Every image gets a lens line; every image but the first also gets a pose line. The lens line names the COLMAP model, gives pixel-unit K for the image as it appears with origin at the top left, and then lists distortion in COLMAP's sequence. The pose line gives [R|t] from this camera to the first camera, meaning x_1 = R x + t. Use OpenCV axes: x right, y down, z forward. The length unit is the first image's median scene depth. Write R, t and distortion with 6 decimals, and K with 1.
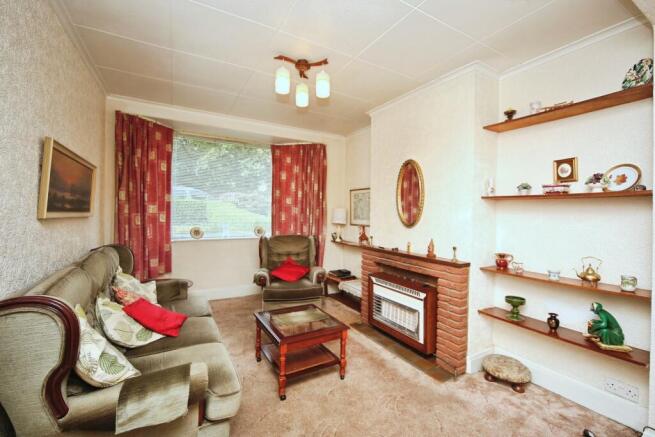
lens RADIAL K [[282.7, 0, 330.2], [0, 282.7, 216.7], [0, 0, 1]] dist [0.000192, 0.000126]
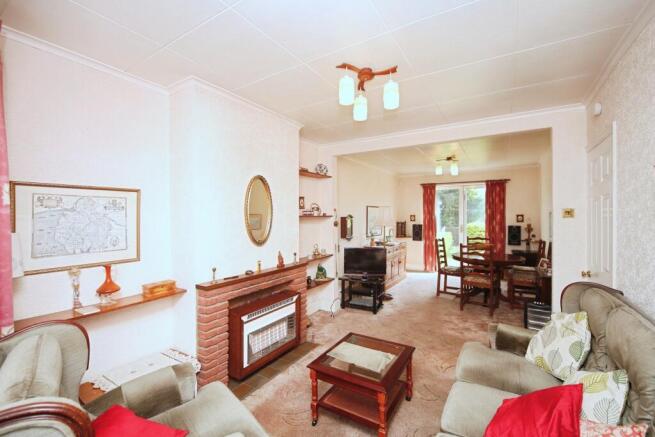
lens RADIAL K [[282.7, 0, 330.2], [0, 282.7, 216.7], [0, 0, 1]] dist [0.000192, 0.000126]
pose [[-0.478988, -0.021441, 0.877560, -0.718963], [0.005054, 0.999618, 0.027181, -0.088726], [-0.877807, 0.017454, -0.478696, 1.308490]]
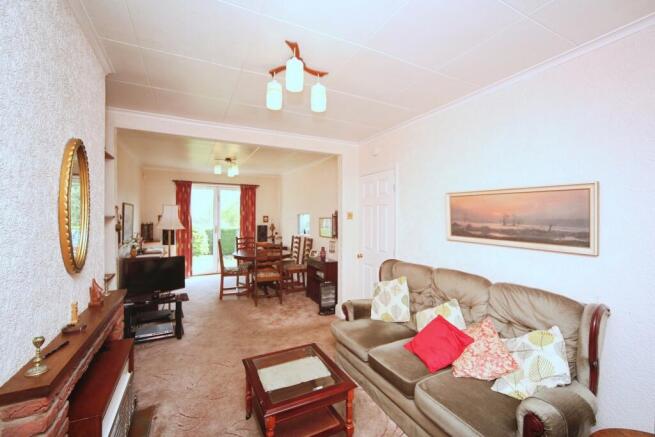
lens RADIAL K [[282.7, 0, 330.2], [0, 282.7, 216.7], [0, 0, 1]] dist [0.000192, 0.000126]
pose [[-0.998889, -0.026227, 0.039140, -0.181737], [-0.025657, 0.999558, 0.015006, -0.084999], [-0.039516, 0.013985, -0.999121, 1.567745]]
